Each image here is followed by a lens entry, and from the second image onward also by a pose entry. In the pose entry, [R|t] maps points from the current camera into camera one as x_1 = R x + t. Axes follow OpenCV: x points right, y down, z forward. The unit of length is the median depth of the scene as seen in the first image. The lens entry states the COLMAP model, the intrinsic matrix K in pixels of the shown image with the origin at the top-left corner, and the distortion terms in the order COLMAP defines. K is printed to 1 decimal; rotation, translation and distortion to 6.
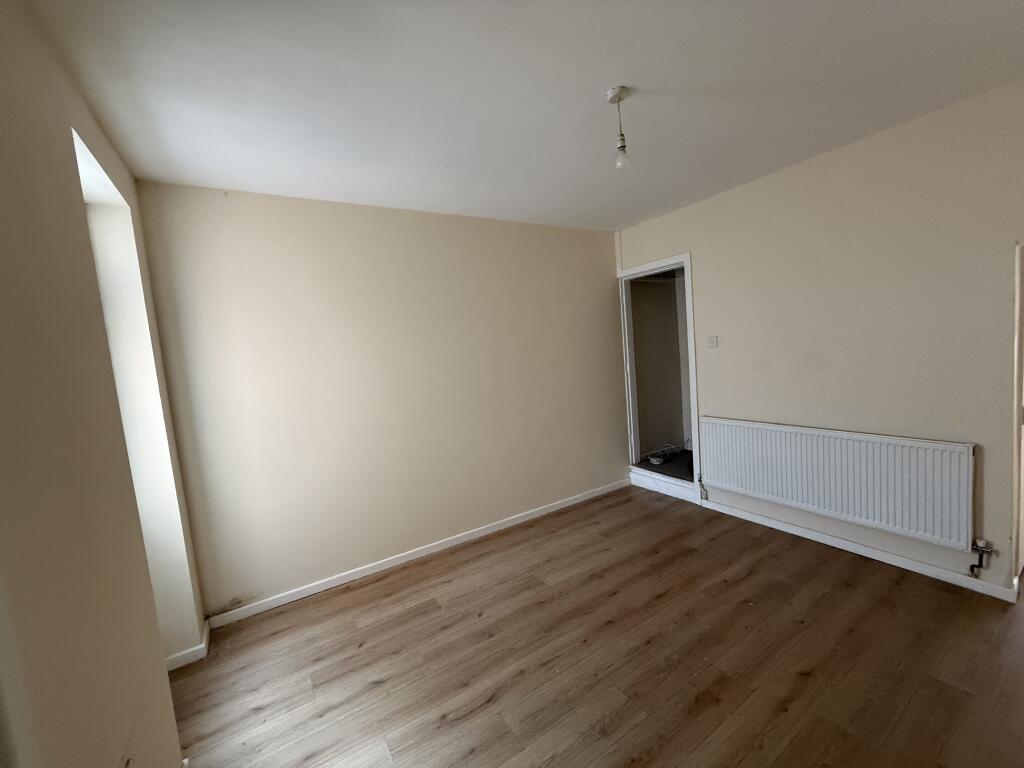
lens RADIAL K [[407.7, 0, 518.1], [0, 407.7, 382.9], [0, 0, 1]] dist [0.001166, 0.000169]
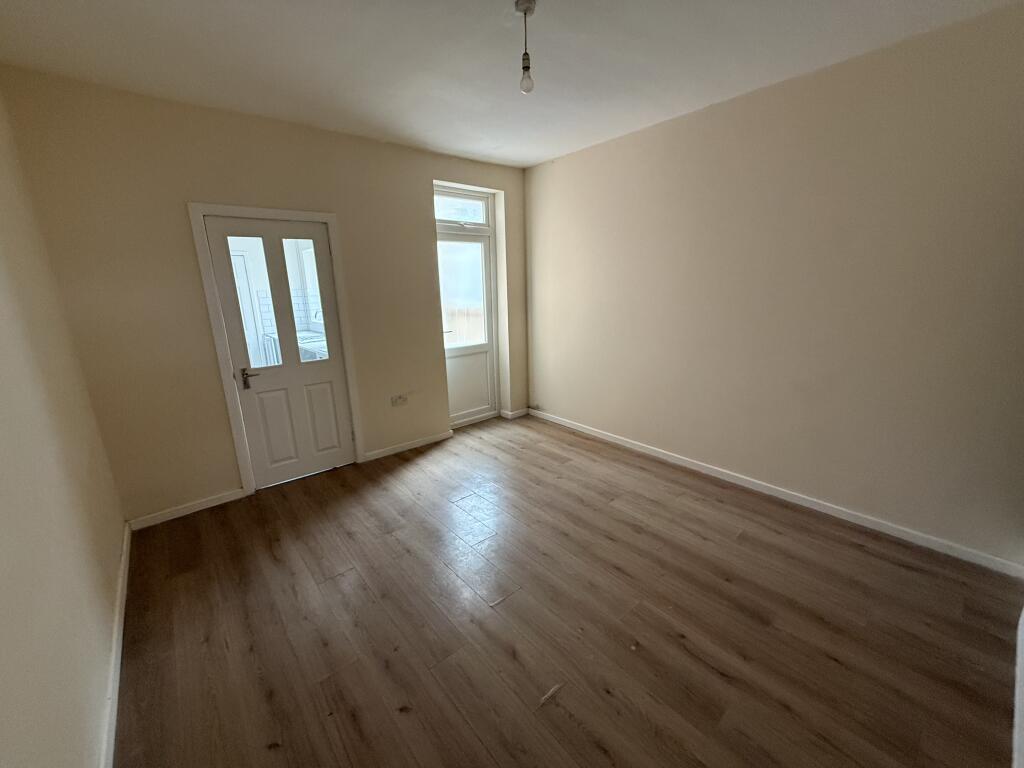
lens RADIAL K [[407.7, 0, 518.1], [0, 407.7, 382.9], [0, 0, 1]] dist [0.001166, 0.000169]
pose [[0.145805, 0.314405, -0.938025, 0.934732], [-0.061348, 0.949206, 0.308617, -0.133018], [0.987409, 0.012548, 0.157688, 0.555385]]
